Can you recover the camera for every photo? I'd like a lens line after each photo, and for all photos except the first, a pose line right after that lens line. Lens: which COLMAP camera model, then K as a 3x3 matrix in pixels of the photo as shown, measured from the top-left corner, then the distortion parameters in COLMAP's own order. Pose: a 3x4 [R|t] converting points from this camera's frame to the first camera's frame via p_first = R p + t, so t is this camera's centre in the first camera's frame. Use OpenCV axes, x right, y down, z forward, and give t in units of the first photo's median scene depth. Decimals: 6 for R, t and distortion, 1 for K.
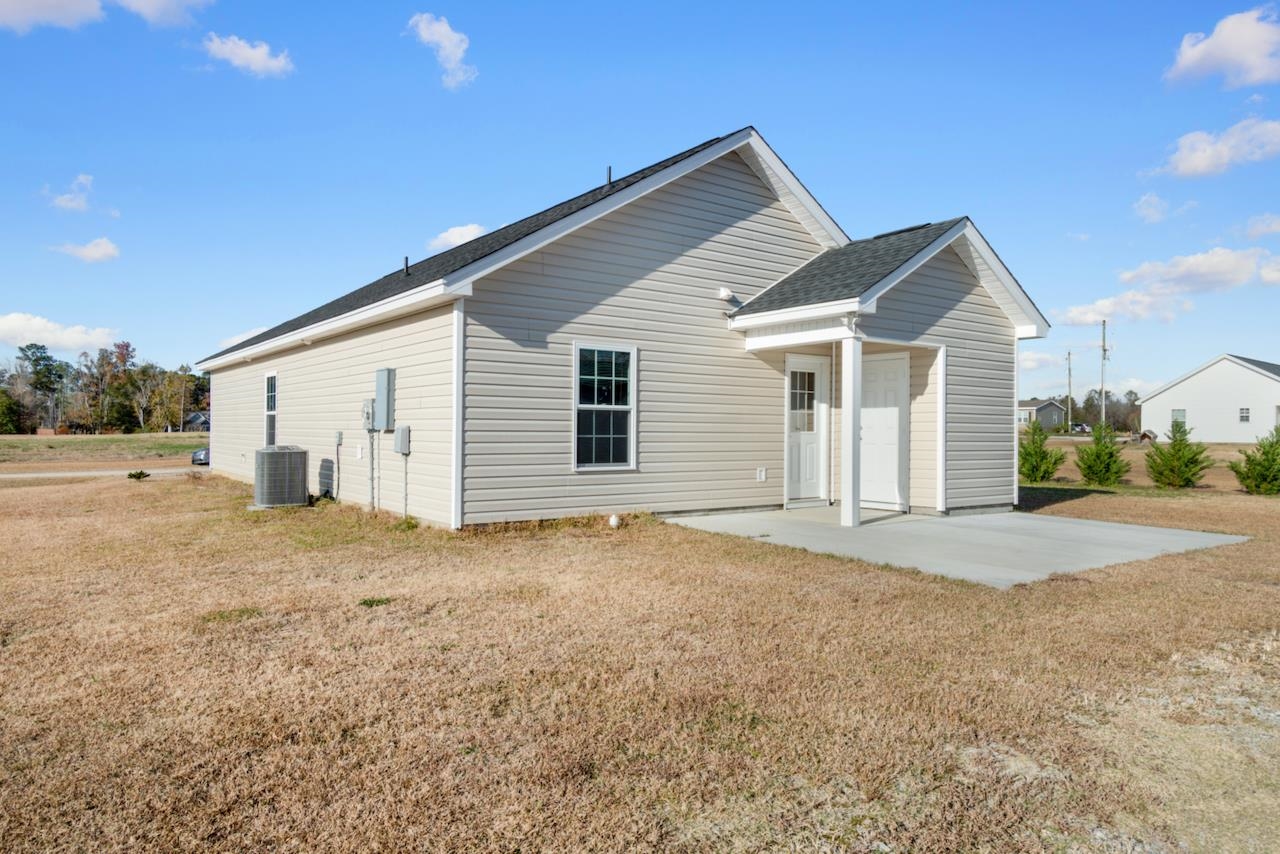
lens RADIAL K [[838.2, 0, 640.0], [0, 838.2, 427.0], [0, 0, 1]] dist [0.003485, 0.000427]
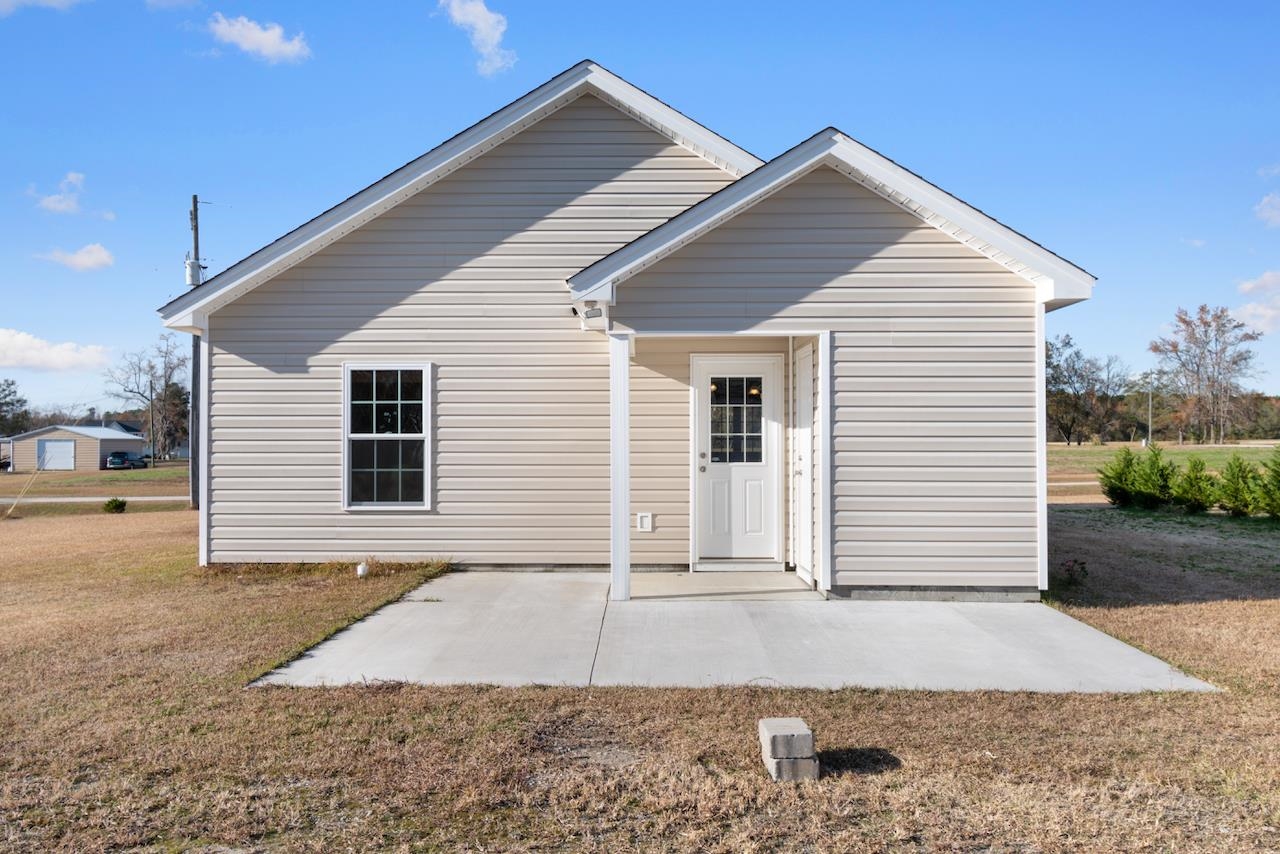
lens RADIAL K [[1062.8, 0, 640.0], [0, 1062.8, 427.0], [0, 0, 1]] dist [-0.012882, -0.003489]
pose [[0.790207, -0.015625, -0.612641, 0.809859], [0.008930, 0.999862, -0.013982, -0.015393], [0.612775, 0.005578, 0.790238, 0.296711]]
